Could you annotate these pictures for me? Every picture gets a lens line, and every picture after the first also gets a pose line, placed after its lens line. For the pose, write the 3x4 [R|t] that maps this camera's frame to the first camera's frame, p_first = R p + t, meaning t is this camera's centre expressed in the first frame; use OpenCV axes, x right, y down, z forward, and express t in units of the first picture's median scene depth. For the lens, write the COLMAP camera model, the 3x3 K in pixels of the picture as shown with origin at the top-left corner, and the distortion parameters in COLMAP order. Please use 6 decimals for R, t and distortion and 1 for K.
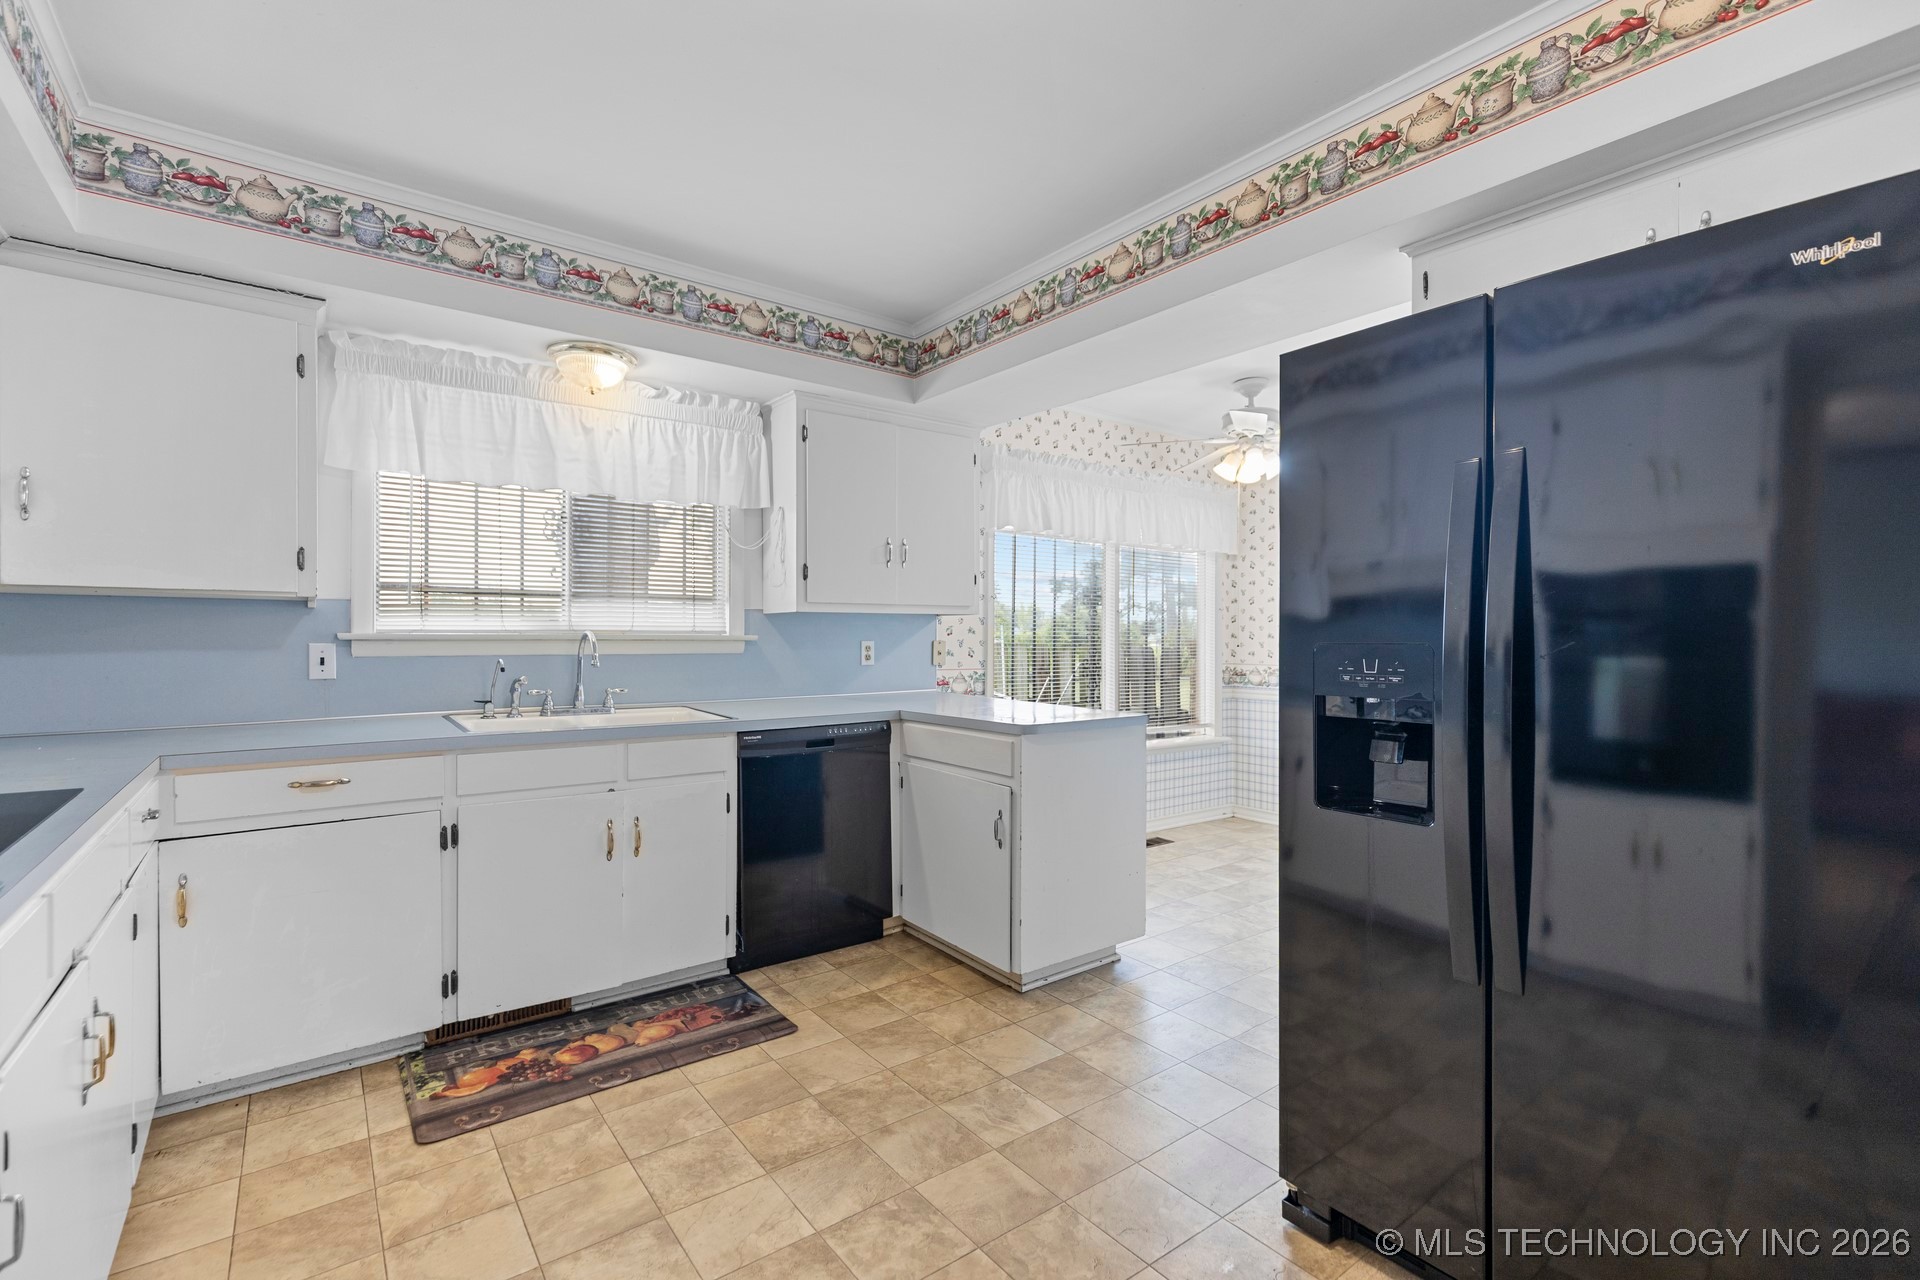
lens RADIAL K [[861.3, 0, 963.6], [0, 861.3, 638.8], [0, 0, 1]] dist [0.016456, -0.001239]
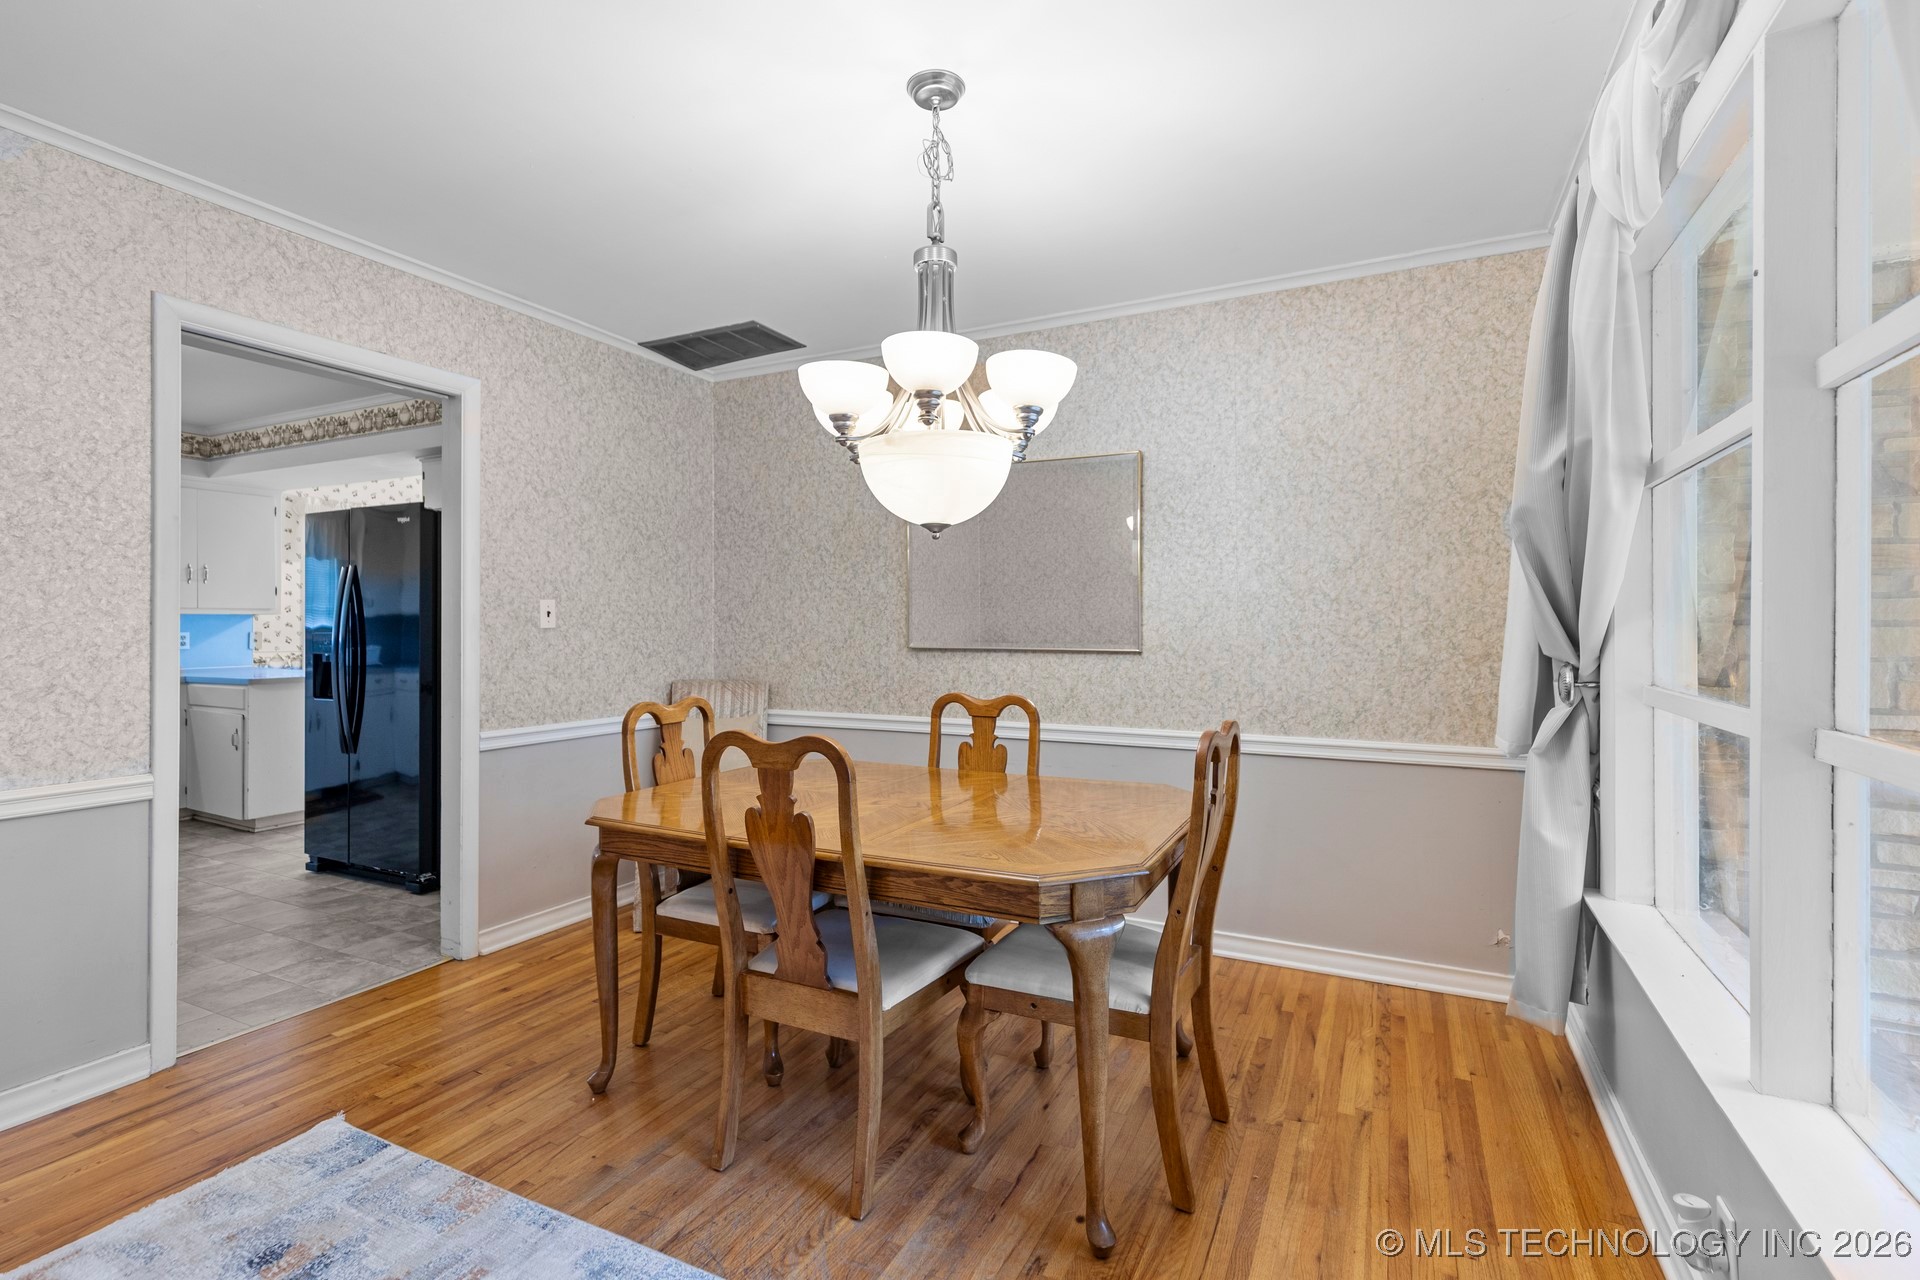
lens RADIAL K [[861.3, 0, 951.3], [0, 861.3, 624.3], [0, 0, 1]] dist [0.016456, -0.001239]
pose [[0.903154, 0.000583, 0.429316, 0.651568], [0.000845, 0.999995, -0.003136, -0.008409], [-0.429316, 0.003195, 0.903149, -1.341319]]
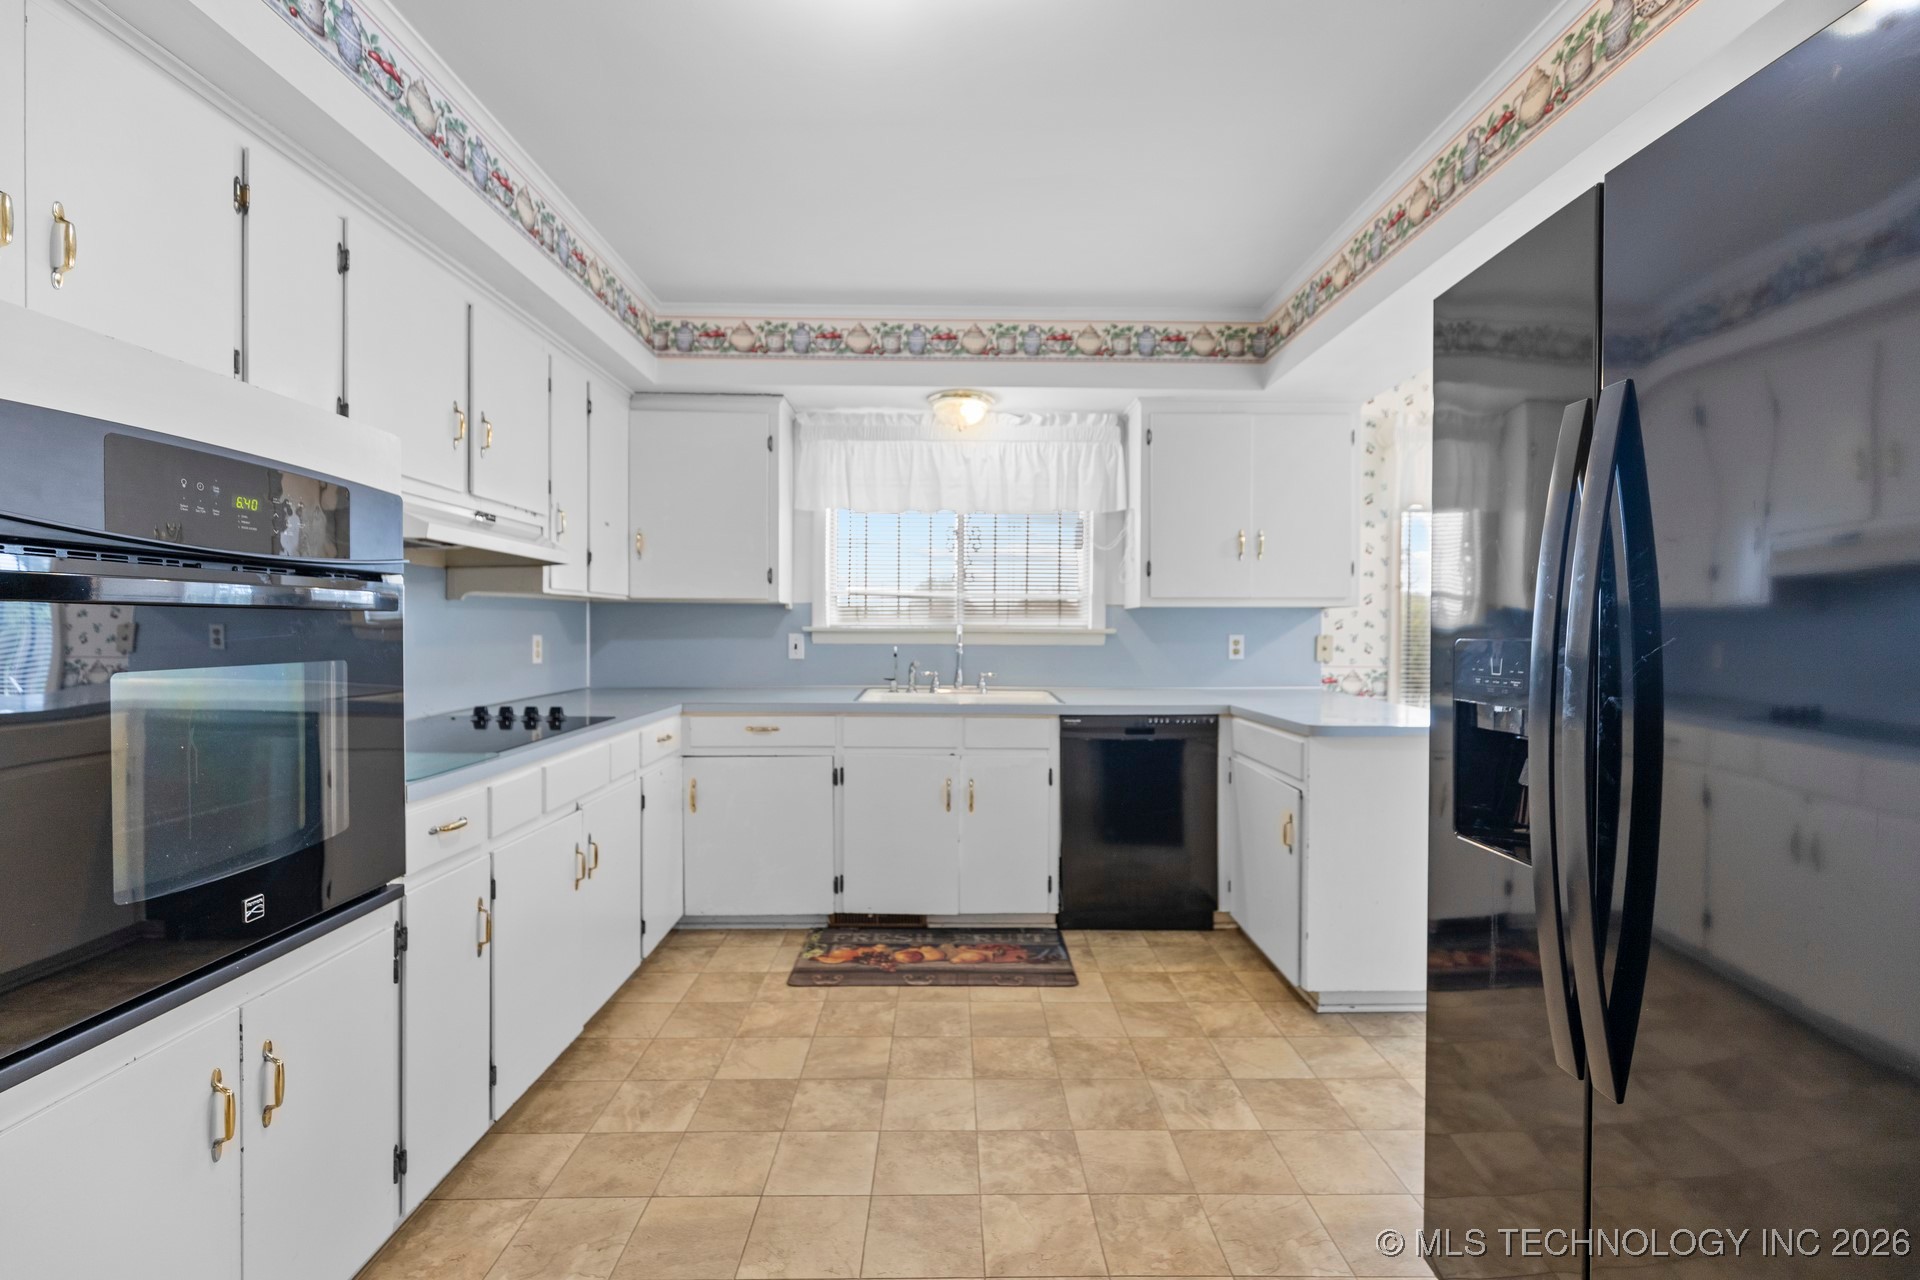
lens RADIAL K [[861.3, 0, 966.2], [0, 861.3, 637.3], [0, 0, 1]] dist [0.016456, -0.001239]
pose [[0.806337, 0.007801, -0.591405, 0.345087], [-0.004807, 0.999966, 0.006636, 0.000278], [0.591436, -0.002507, 0.806348, 0.024927]]
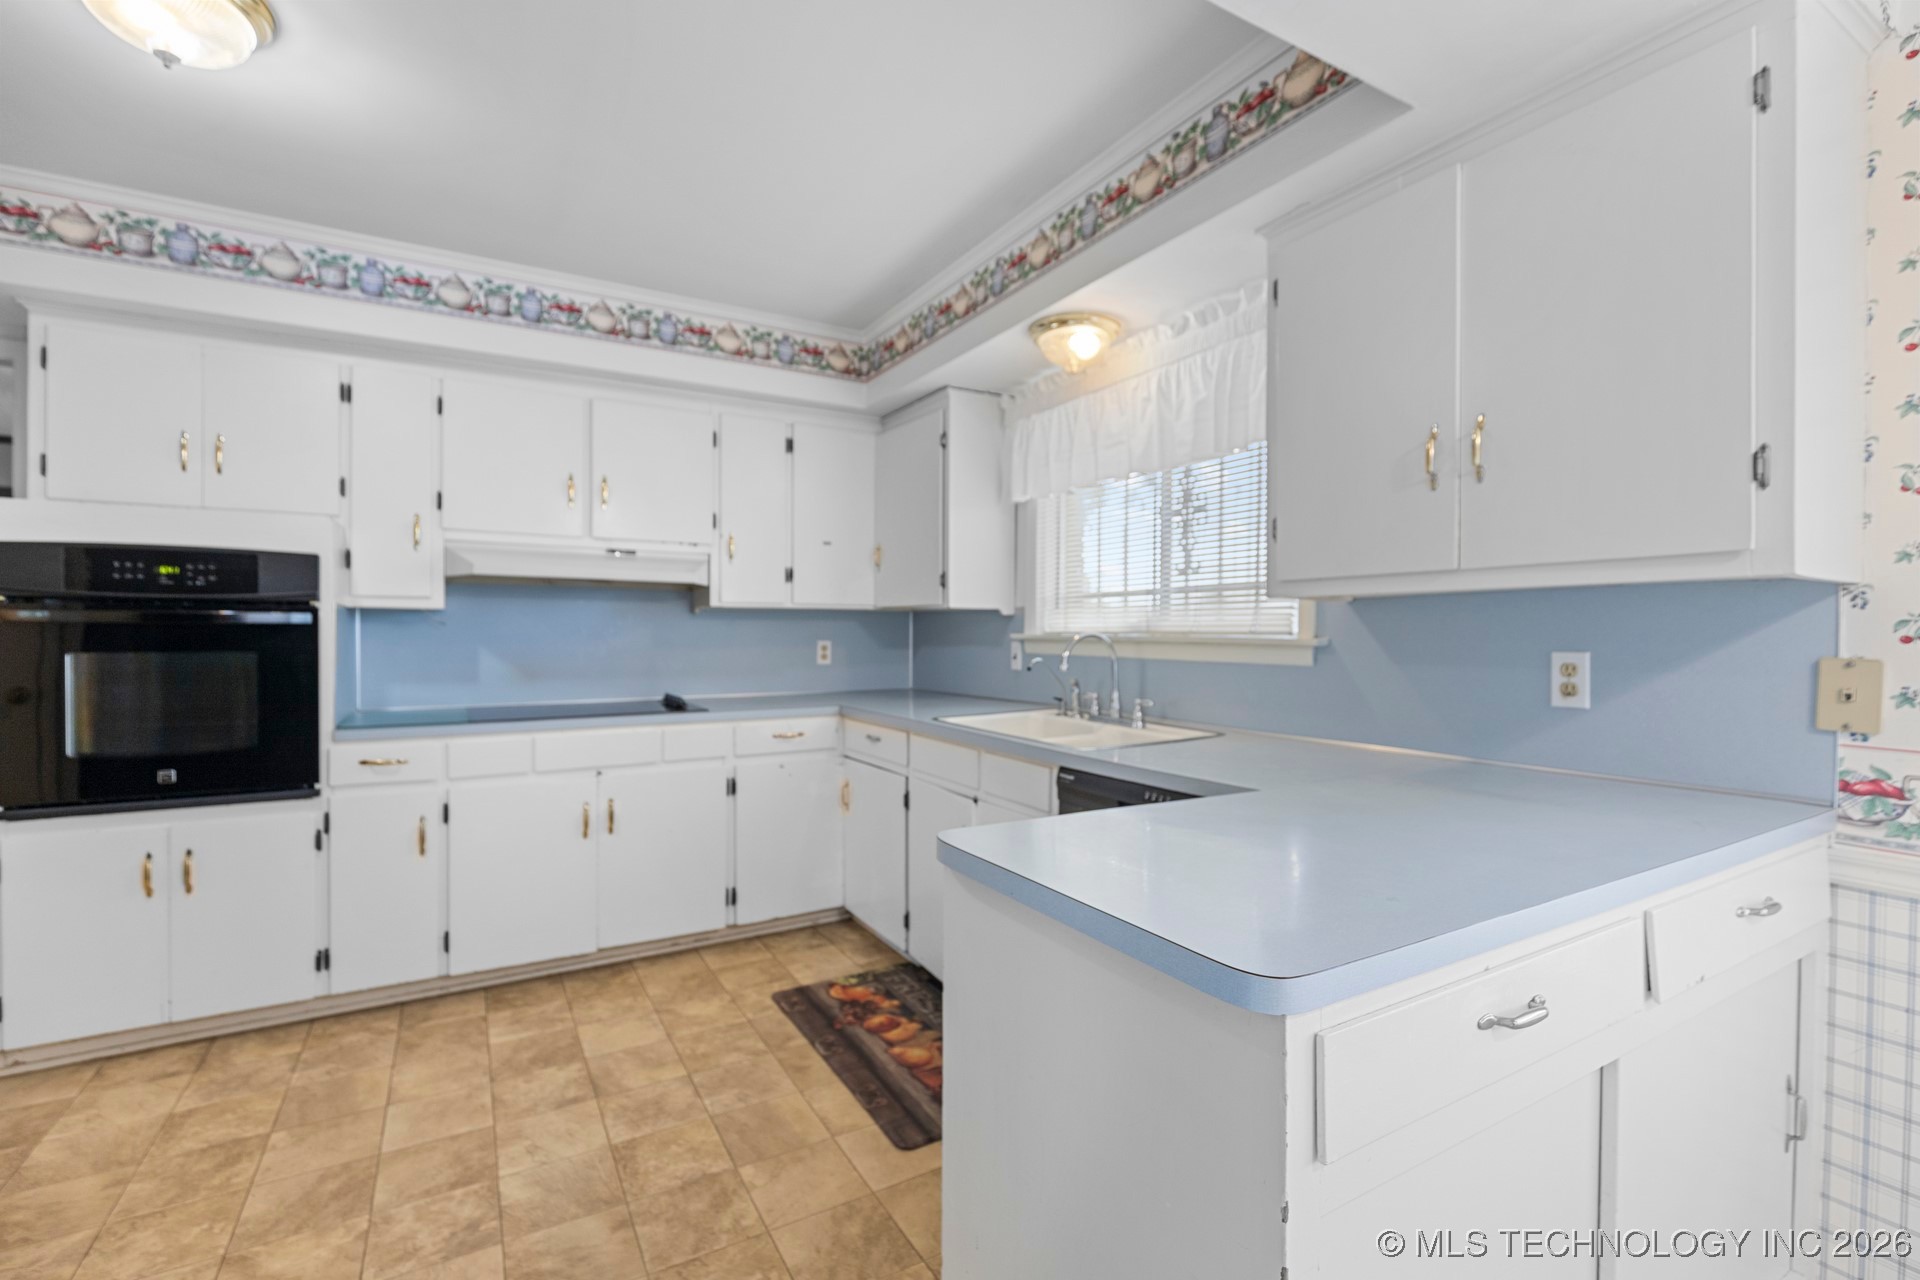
lens RADIAL K [[861.3, 0, 957.3], [0, 861.3, 637.7], [0, 0, 1]] dist [0.016456, -0.001239]
pose [[-0.130010, 0.004194, -0.991504, 0.565587], [-0.008603, 0.999949, 0.005358, -0.007424], [0.991475, 0.009227, -0.129968, 1.146659]]
